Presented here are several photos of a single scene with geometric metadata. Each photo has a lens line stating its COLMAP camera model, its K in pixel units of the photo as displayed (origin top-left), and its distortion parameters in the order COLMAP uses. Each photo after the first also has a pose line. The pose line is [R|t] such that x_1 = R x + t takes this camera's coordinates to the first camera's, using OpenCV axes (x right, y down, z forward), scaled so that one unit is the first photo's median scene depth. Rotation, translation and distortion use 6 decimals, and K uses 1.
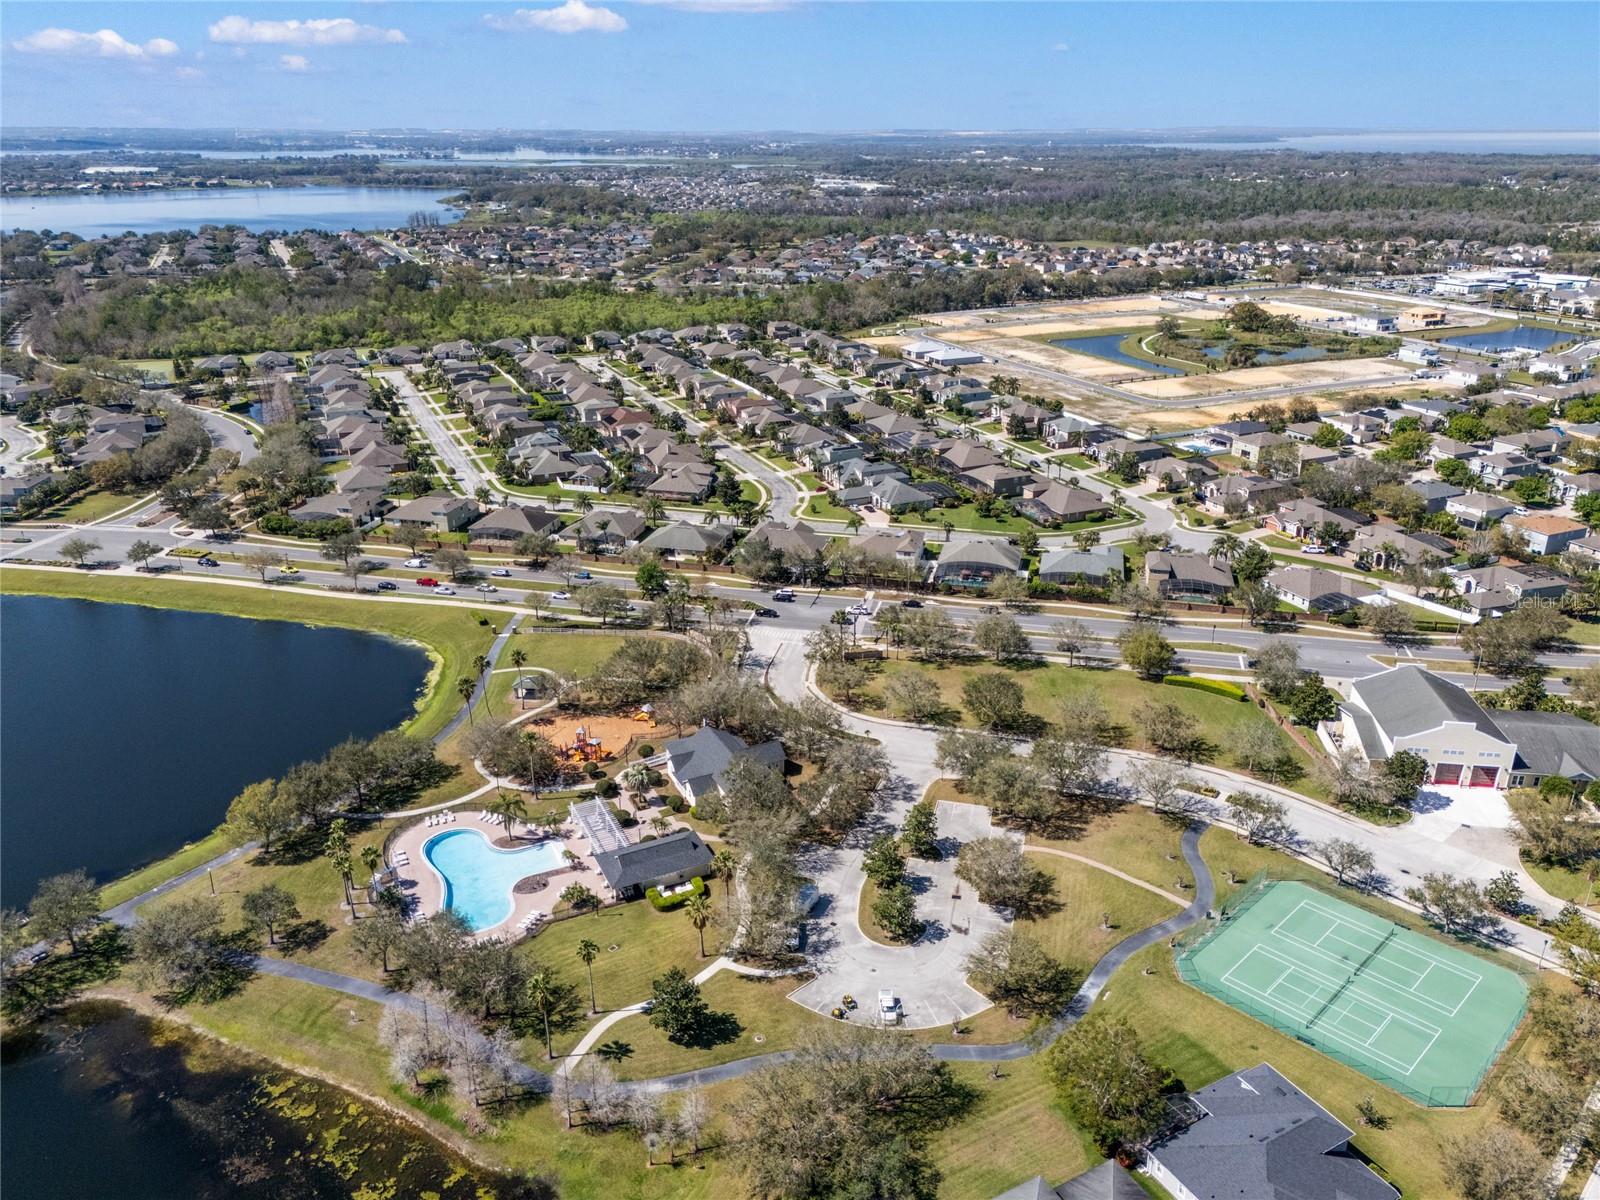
lens RADIAL K [[1166.3, 0, 804.7], [0, 1166.3, 594.9], [0, 0, 1]] dist [0.073304, -0.072605]
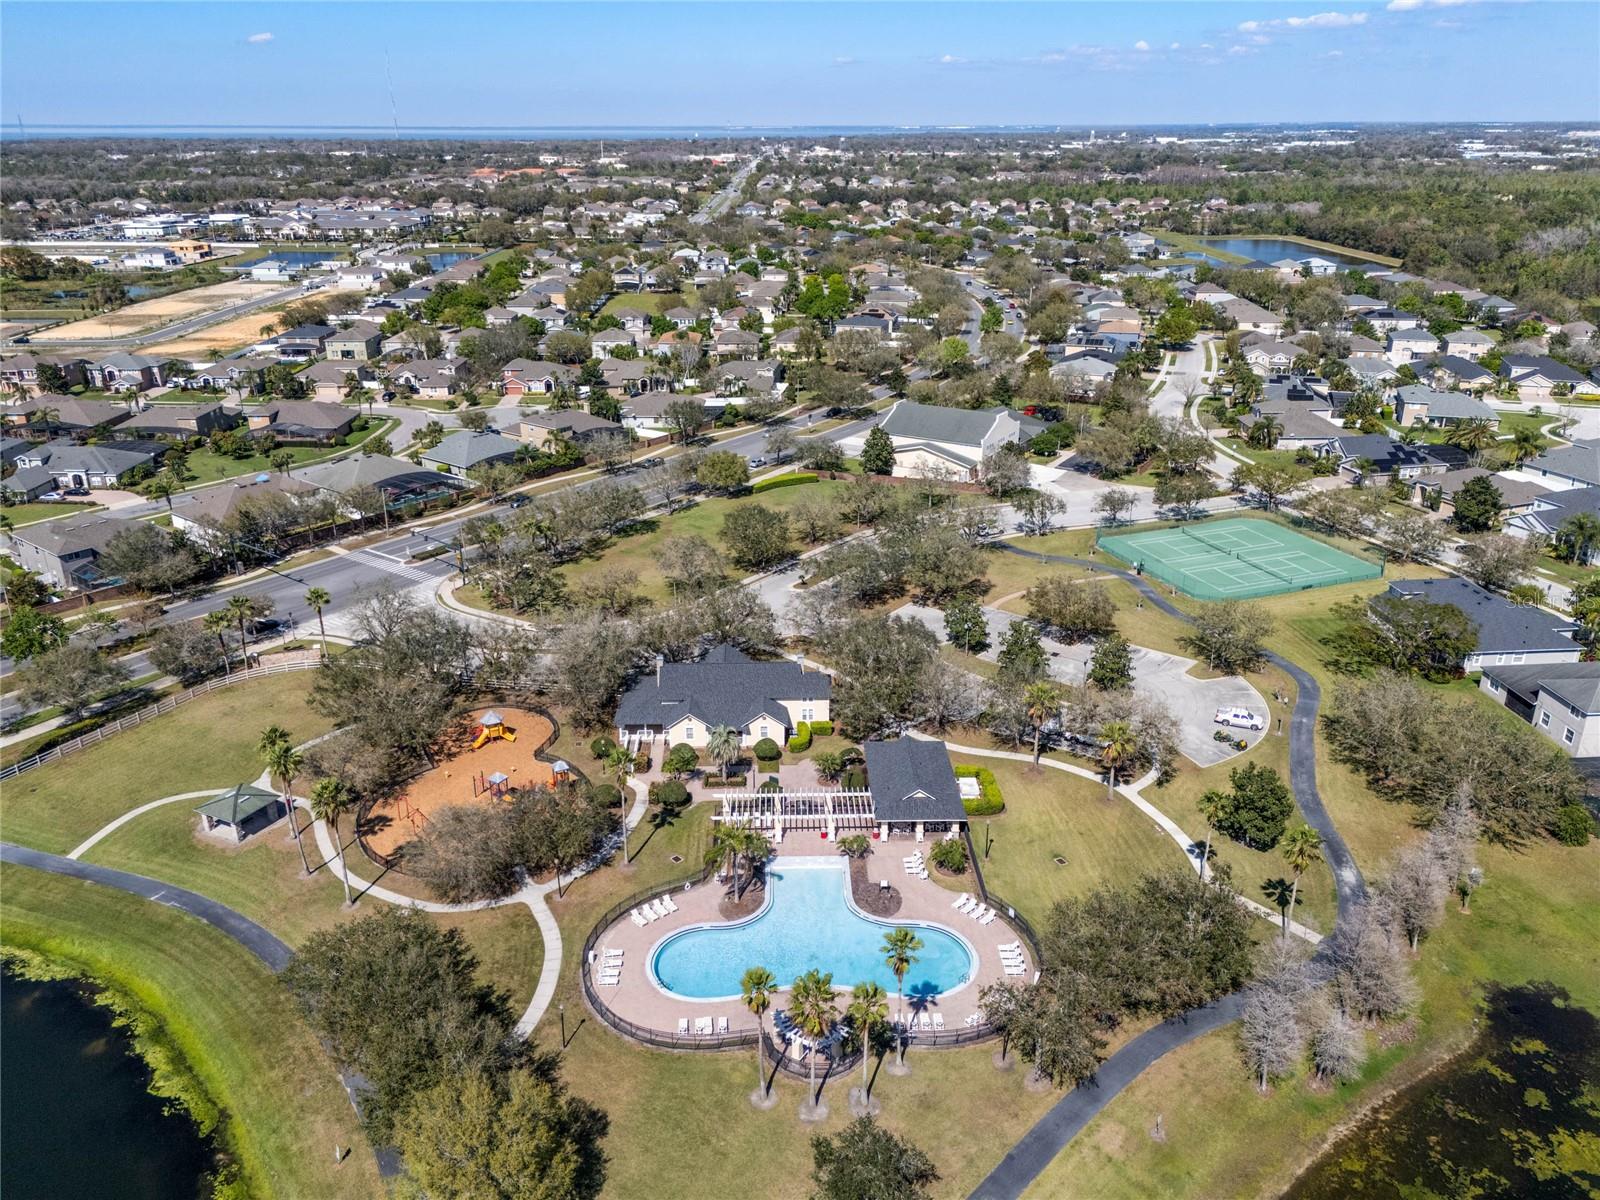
lens RADIAL K [[1166.3, 0, 804.7], [0, 1166.3, 594.9], [0, 0, 1]] dist [0.073304, -0.072605]
pose [[0.421667, -0.338795, 0.841079, -0.808135], [0.331993, 0.920851, 0.204487, -0.049048], [-0.843788, 0.193007, 0.500770, 0.773001]]
